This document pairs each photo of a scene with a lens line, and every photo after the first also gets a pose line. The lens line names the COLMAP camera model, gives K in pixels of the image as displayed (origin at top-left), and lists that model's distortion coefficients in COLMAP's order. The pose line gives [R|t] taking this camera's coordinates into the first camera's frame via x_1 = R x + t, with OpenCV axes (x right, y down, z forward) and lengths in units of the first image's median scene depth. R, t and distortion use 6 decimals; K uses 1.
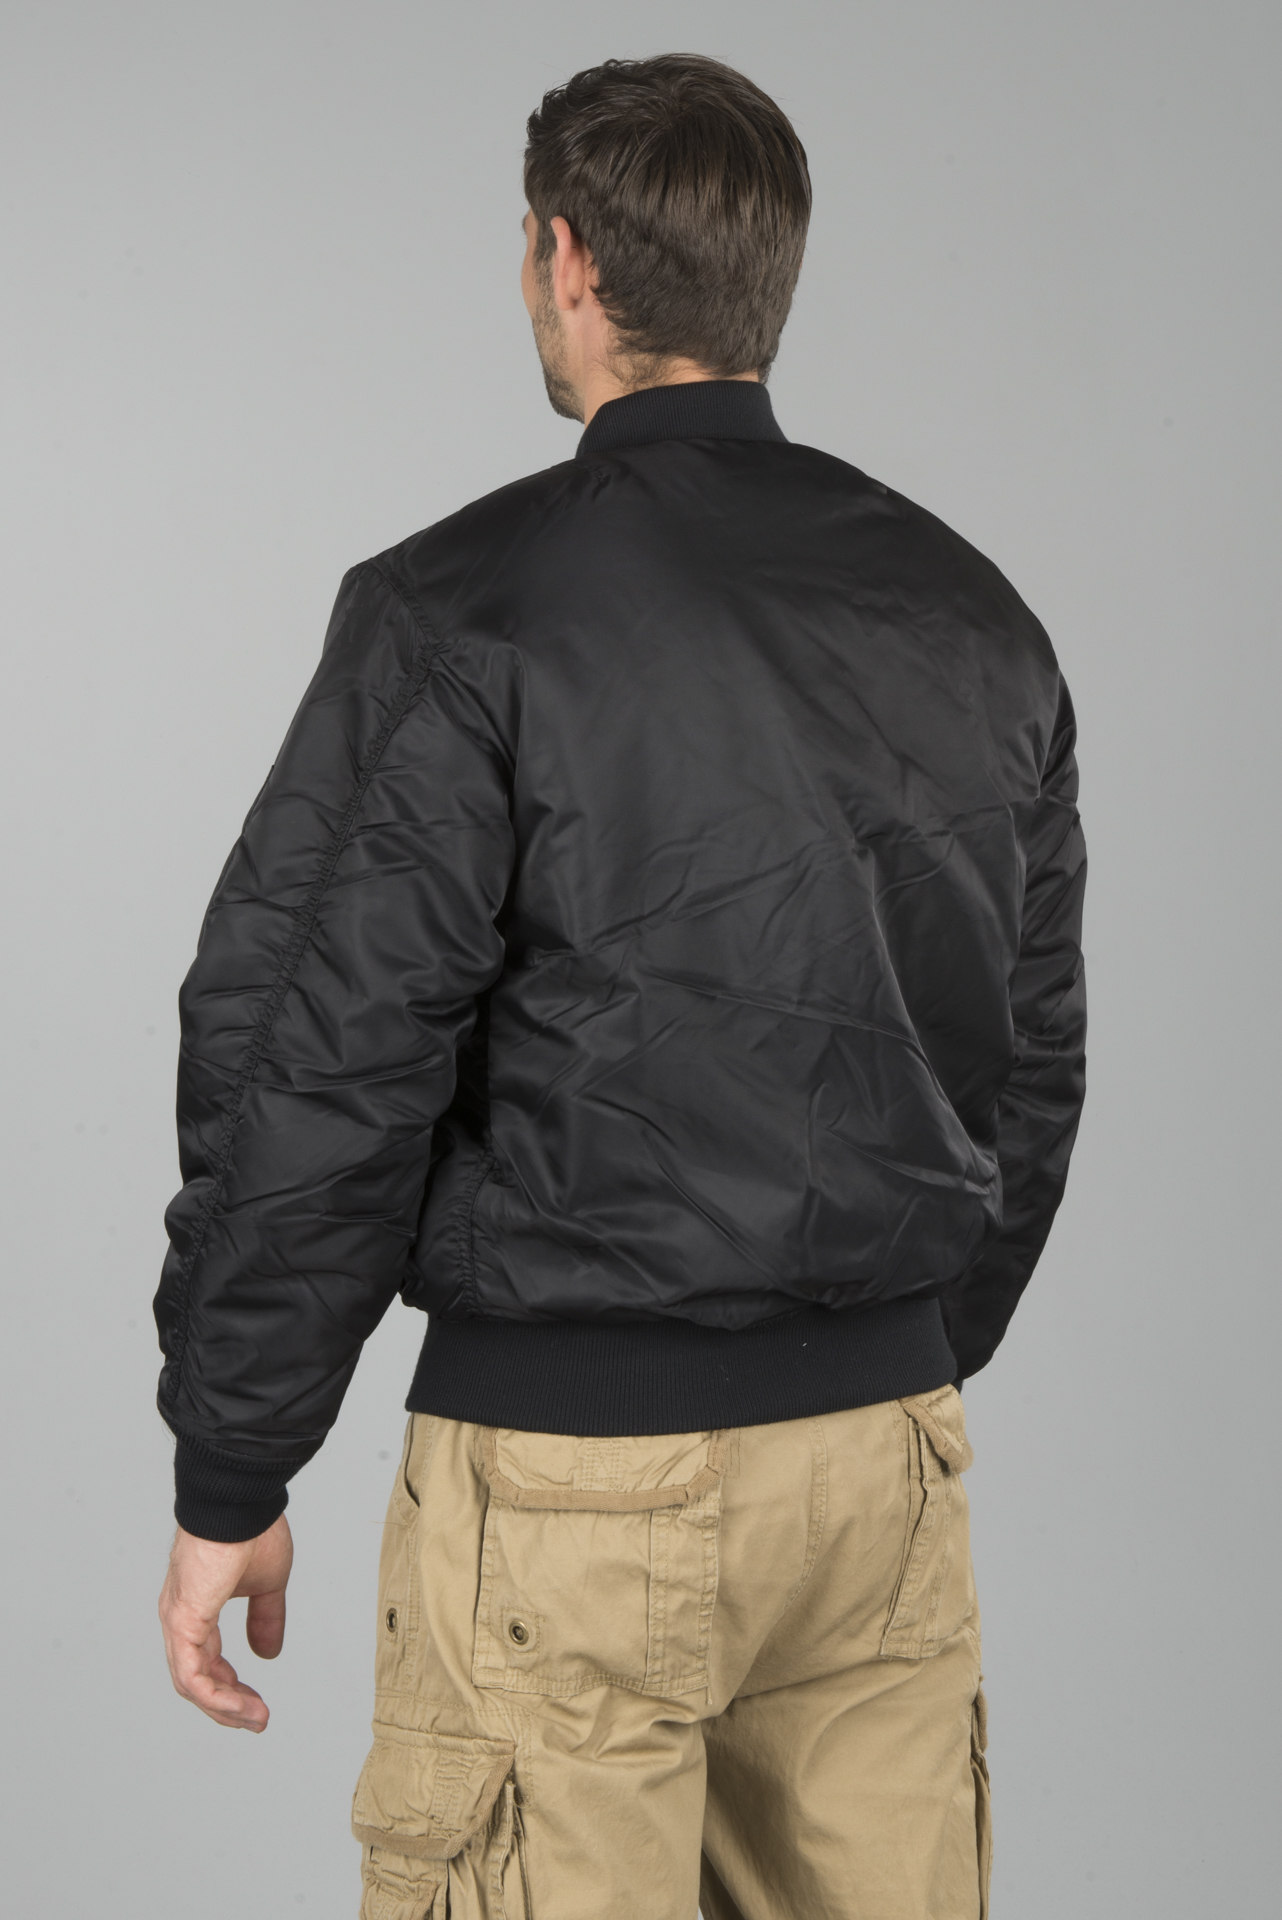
lens RADIAL K [[3076.7, 0, 648.5], [0, 3076.7, 902.3], [0, 0, 1]] dist [0.031633, 0.000000]
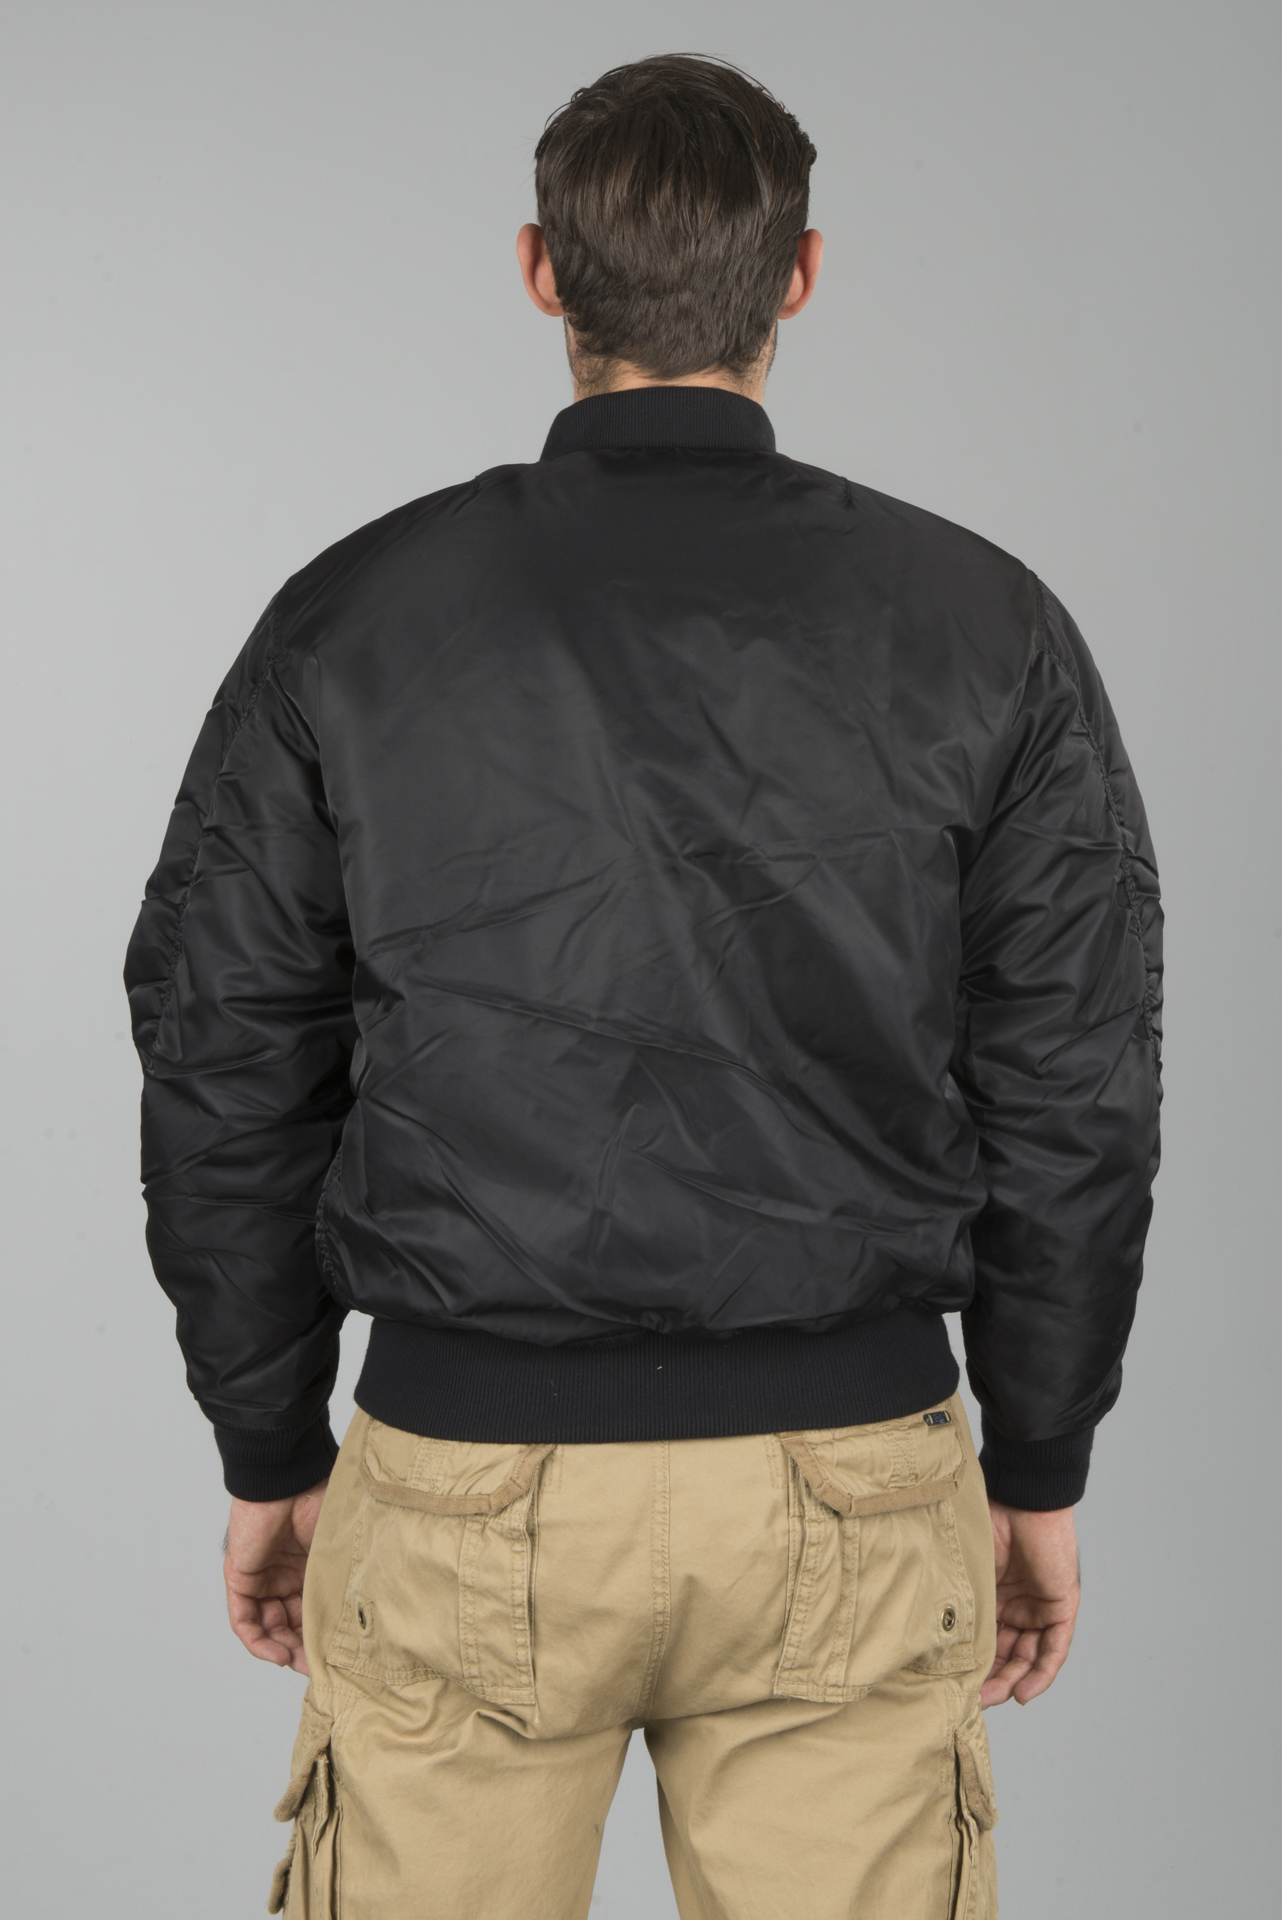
lens RADIAL K [[3076.7, 0, 639.3], [0, 3076.7, 960.4], [0, 0, 1]] dist [0.031633, 0.000000]
pose [[0.942947, 0.057441, -0.327949, 0.373329], [-0.049403, 0.998240, 0.032796, -0.019197], [0.329256, -0.014723, 0.944126, 0.072977]]
